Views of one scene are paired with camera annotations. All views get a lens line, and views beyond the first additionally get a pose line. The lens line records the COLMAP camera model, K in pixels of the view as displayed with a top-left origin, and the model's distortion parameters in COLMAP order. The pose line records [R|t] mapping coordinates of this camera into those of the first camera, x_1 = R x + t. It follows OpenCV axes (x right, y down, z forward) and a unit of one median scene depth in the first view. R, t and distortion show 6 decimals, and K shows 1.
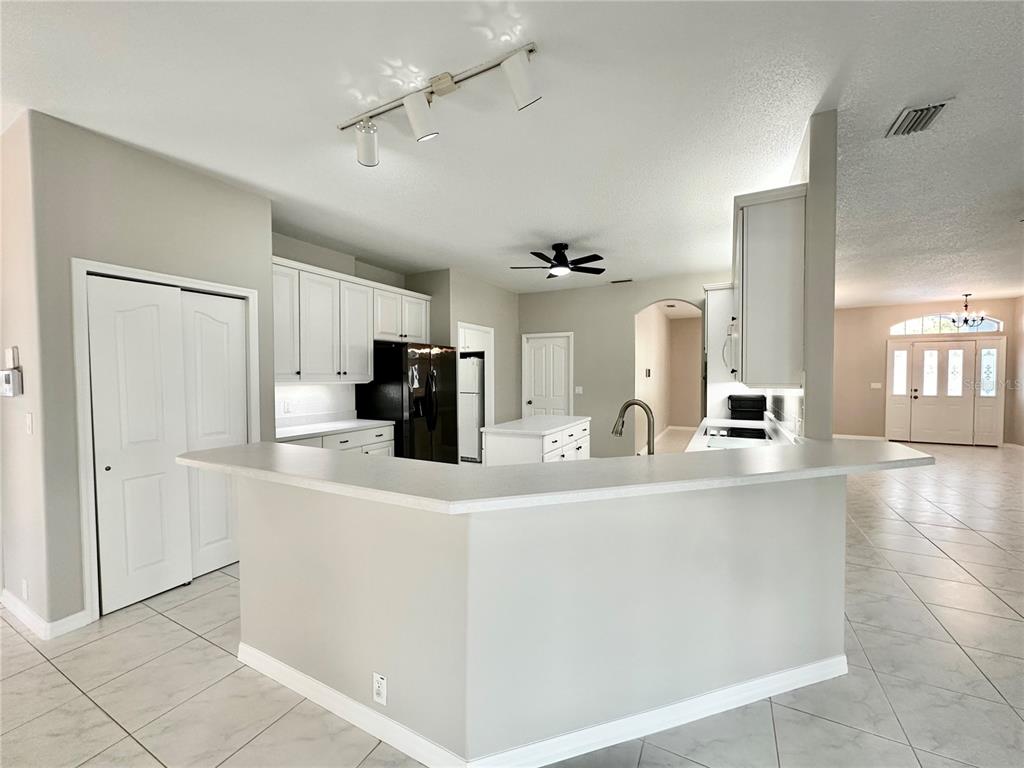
lens RADIAL K [[411.3, 0, 513.0], [0, 411.3, 385.9], [0, 0, 1]] dist [0.002147, 0.000490]
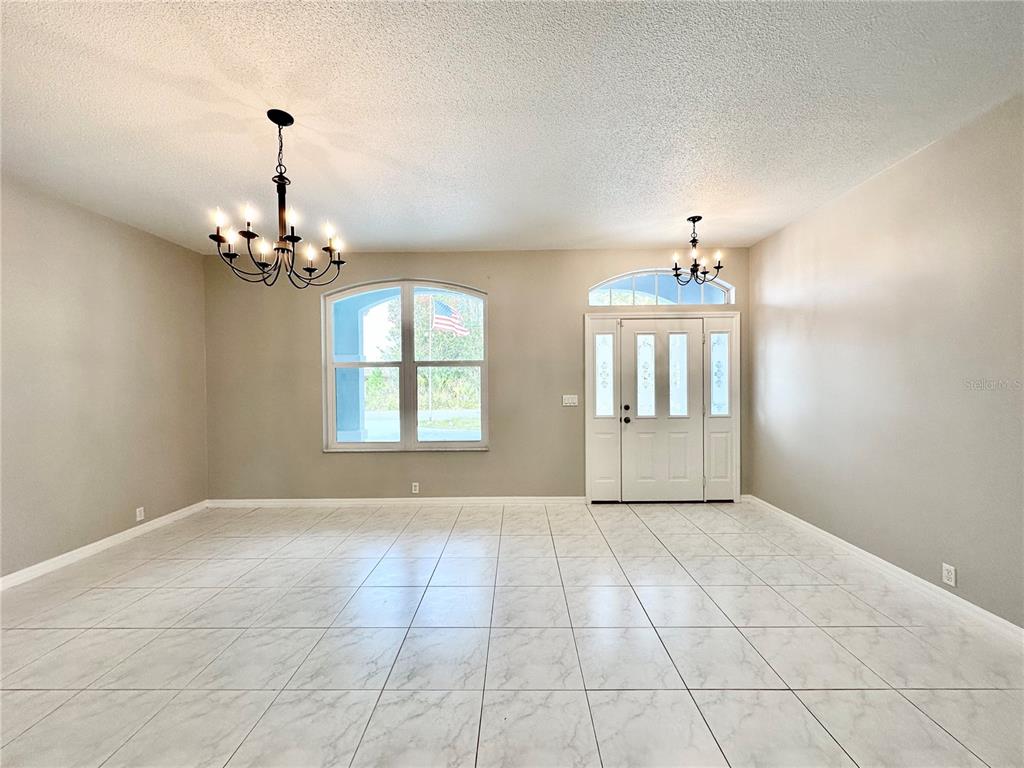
lens RADIAL K [[409.7, 0, 514.2], [0, 409.7, 383.7], [0, 0, 1]] dist [-0.001786, -0.000247]
pose [[0.887987, -0.013500, 0.459671, 0.620451], [0.020873, 0.999722, -0.010961, -0.018491], [-0.459395, 0.019328, 0.888022, 0.611014]]
